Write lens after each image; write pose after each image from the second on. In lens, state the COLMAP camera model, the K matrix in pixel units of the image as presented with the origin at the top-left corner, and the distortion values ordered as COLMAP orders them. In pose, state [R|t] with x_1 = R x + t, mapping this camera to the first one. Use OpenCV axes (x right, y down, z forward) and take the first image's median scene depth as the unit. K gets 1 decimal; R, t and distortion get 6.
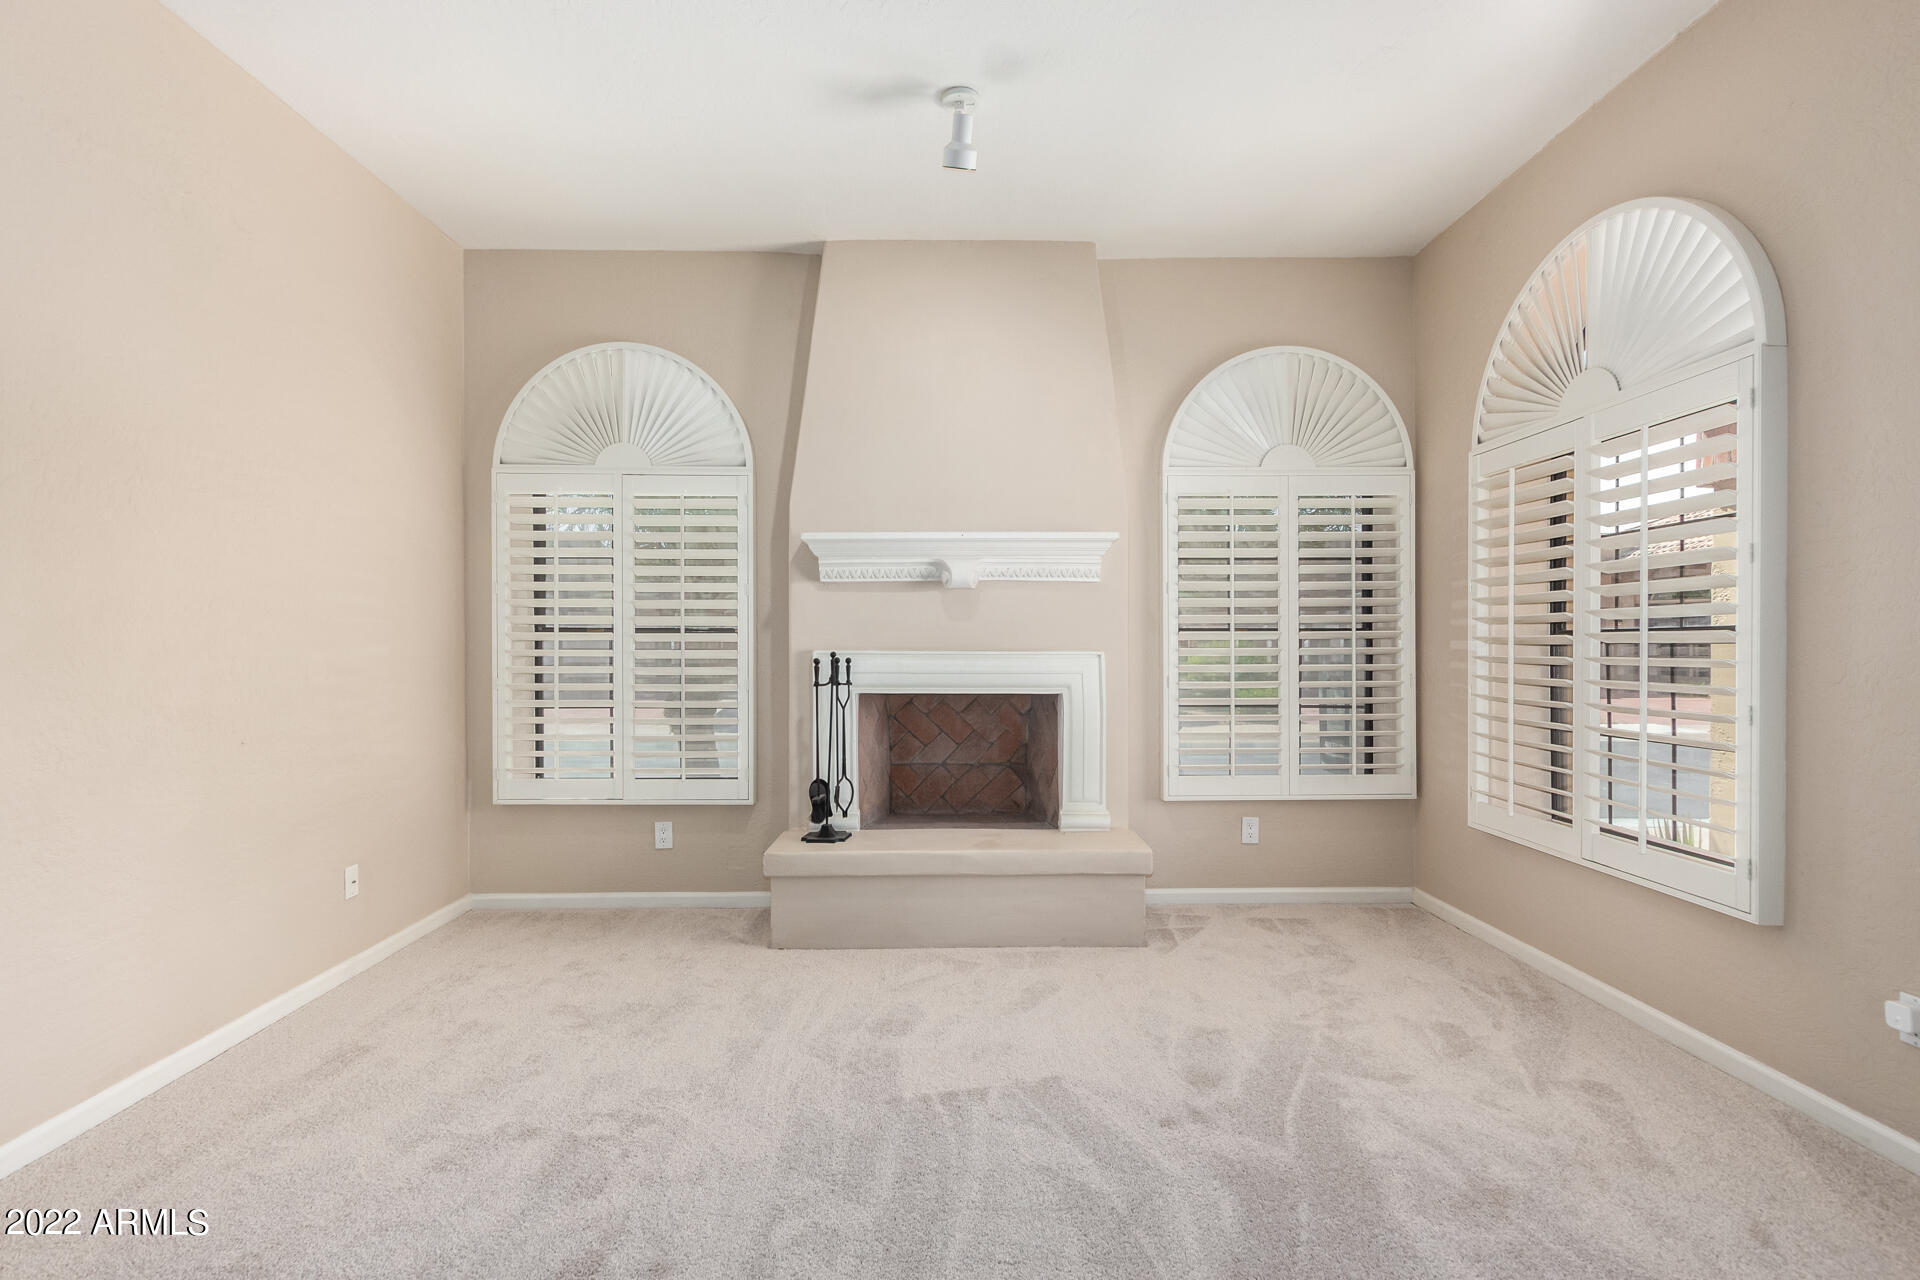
lens RADIAL K [[870.3, 0, 966.5], [0, 870.3, 652.2], [0, 0, 1]] dist [-0.016518, 0.000066]
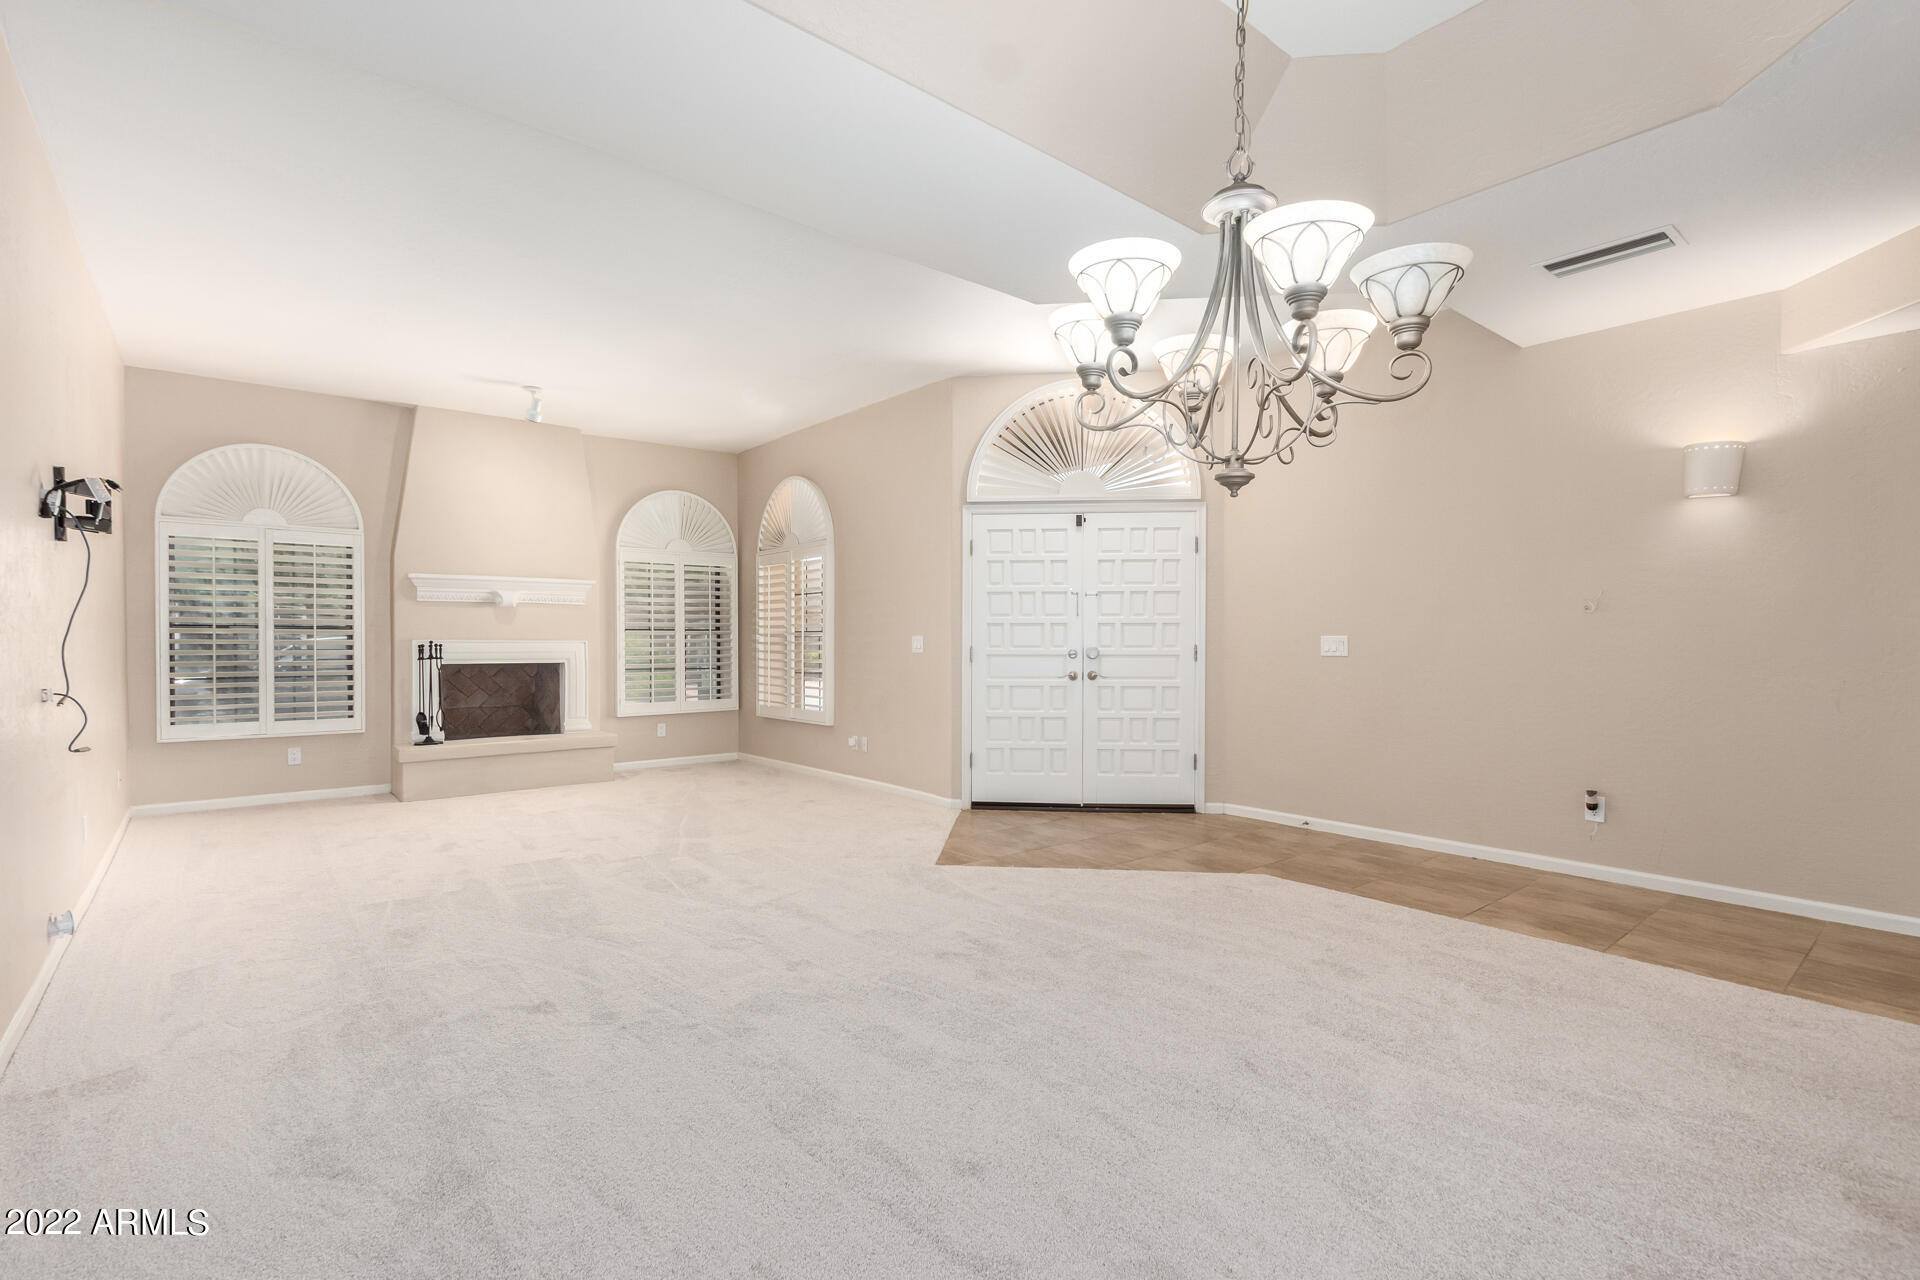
lens RADIAL K [[886.8, 0, 954.5], [0, 886.8, 642.9], [0, 0, 1]] dist [0.016683, -0.009790]
pose [[0.792665, -0.002354, 0.609652, -0.394665], [0.005258, 0.999982, -0.002975, 0.014429], [-0.609634, 0.005564, 0.792663, -1.058319]]
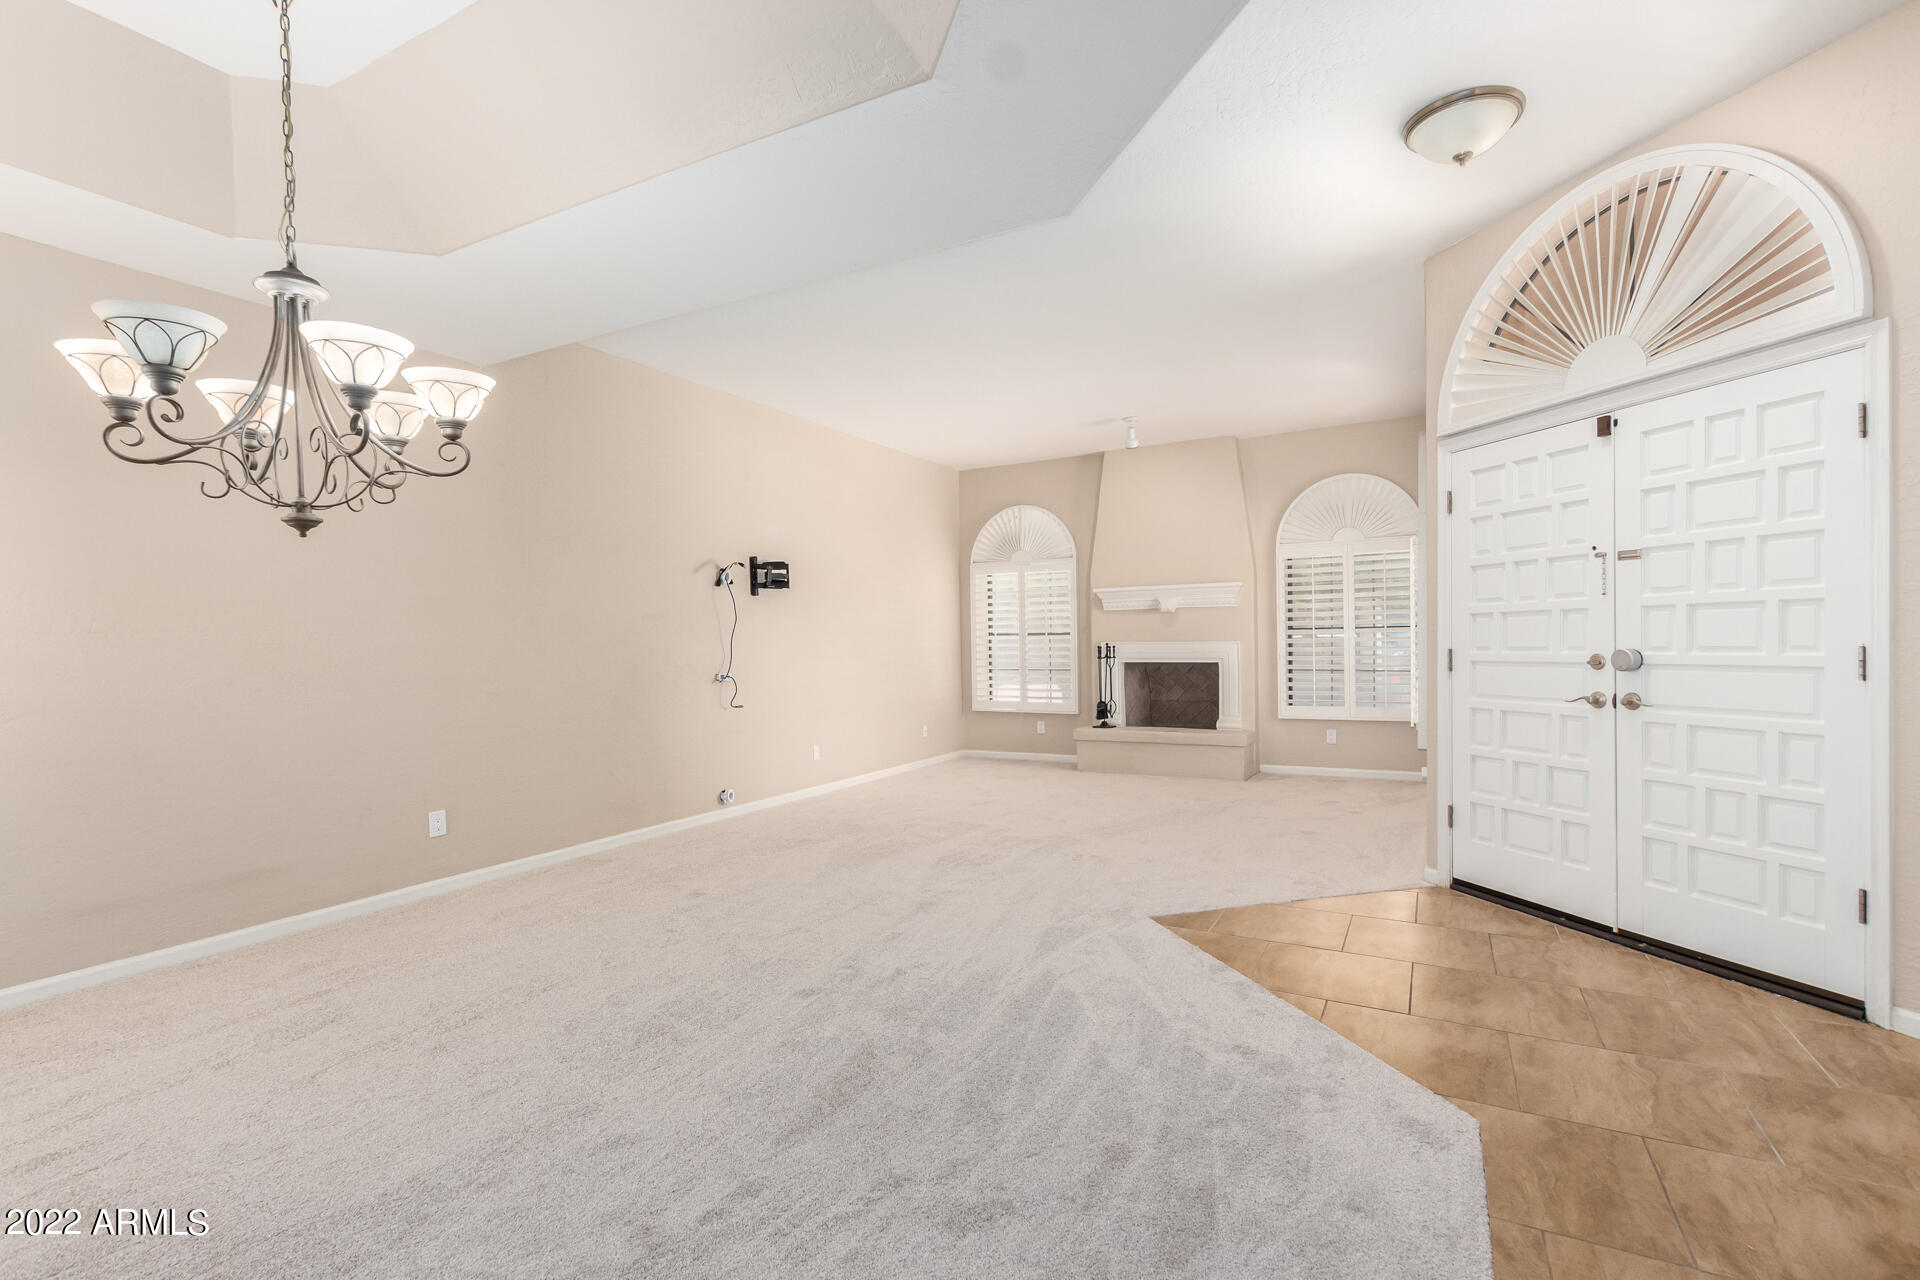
lens RADIAL K [[868.9, 0, 960.0], [0, 868.9, 640.0], [0, 0, 1]] dist [0.000159, -0.000363]
pose [[0.865166, -0.013893, -0.501293, 0.590655], [0.009443, 0.999890, -0.011415, 0.012731], [0.501397, 0.005142, 0.865202, -1.026707]]
